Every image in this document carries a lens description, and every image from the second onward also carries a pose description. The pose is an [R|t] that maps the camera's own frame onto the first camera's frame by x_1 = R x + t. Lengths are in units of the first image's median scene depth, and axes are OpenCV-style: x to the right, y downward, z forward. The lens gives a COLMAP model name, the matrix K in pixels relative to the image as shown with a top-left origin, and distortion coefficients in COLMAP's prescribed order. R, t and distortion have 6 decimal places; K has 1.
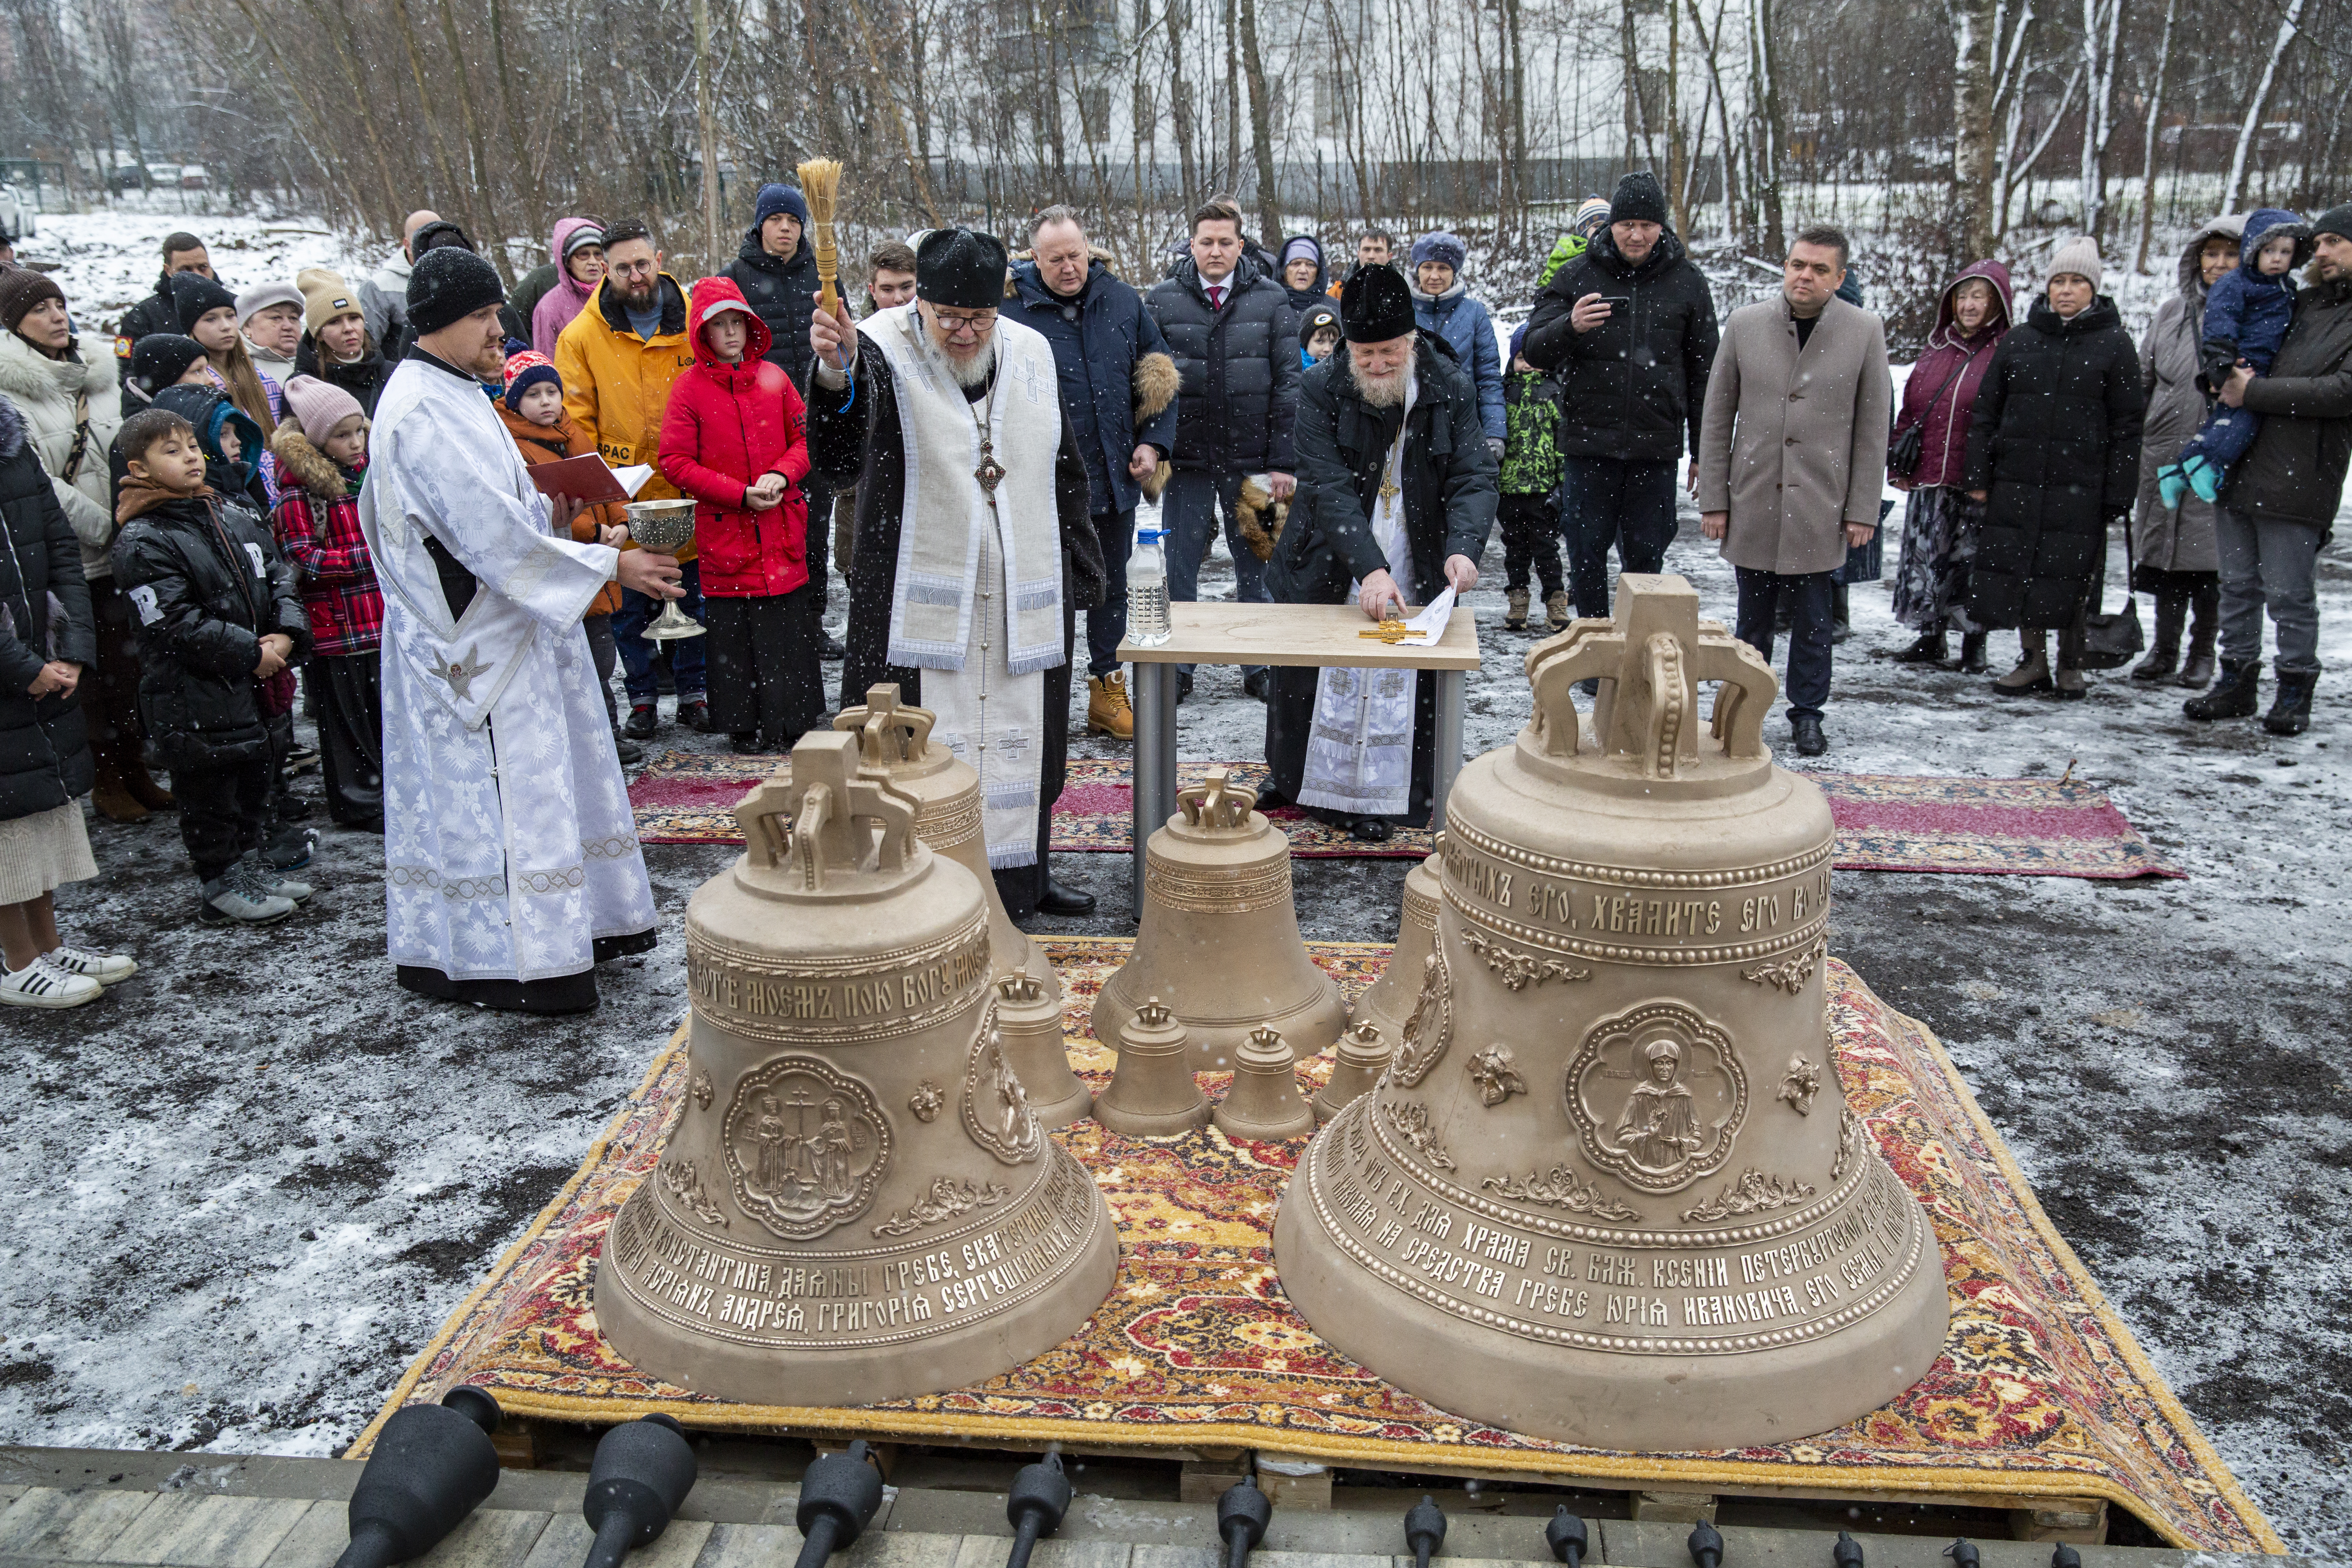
lens RADIAL K [[2143.5, 0, 1173.7], [0, 2143.5, 768.0], [0, 0, 1]] dist [-0.035514, 0.033376]
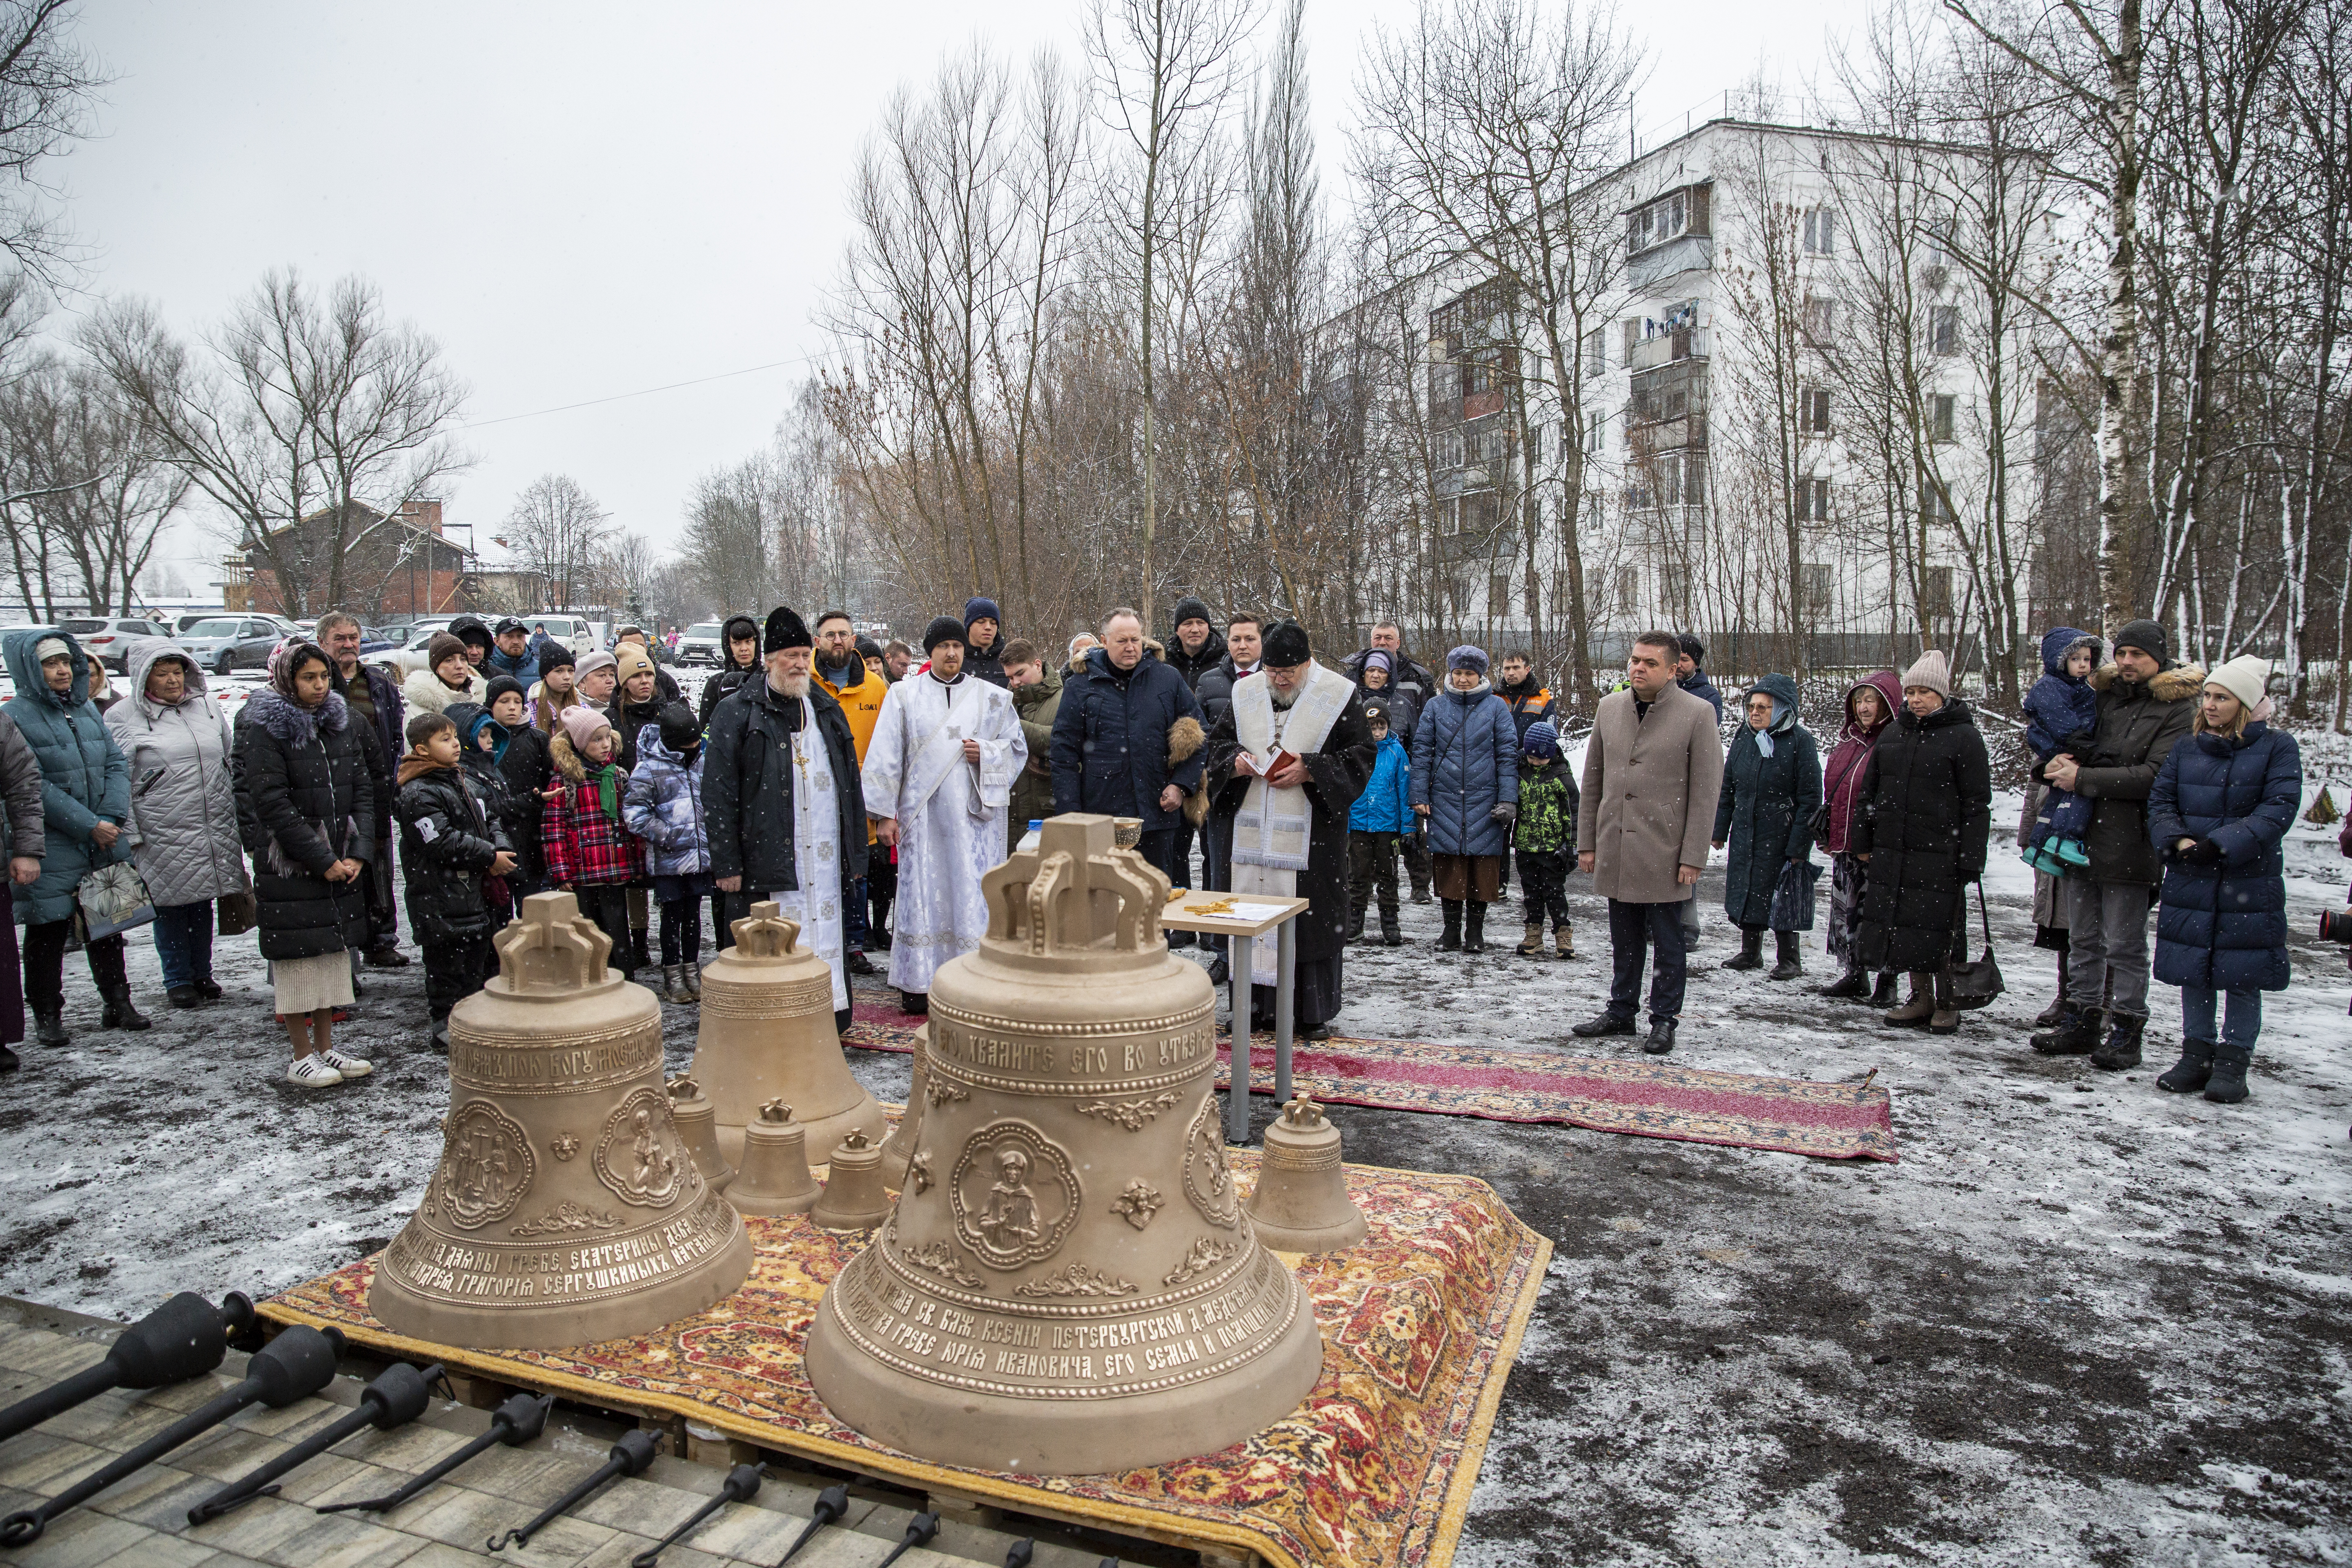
lens RADIAL K [[1665.3, 0, 1177.3], [0, 1665.3, 738.1], [0, 0, 1]] dist [-0.073003, 0.006672]
pose [[0.962883, 0.033452, -0.267837, 0.423955], [-0.090332, 0.975010, -0.202969, 0.054591], [0.254354, 0.219630, 0.941842, -0.003185]]
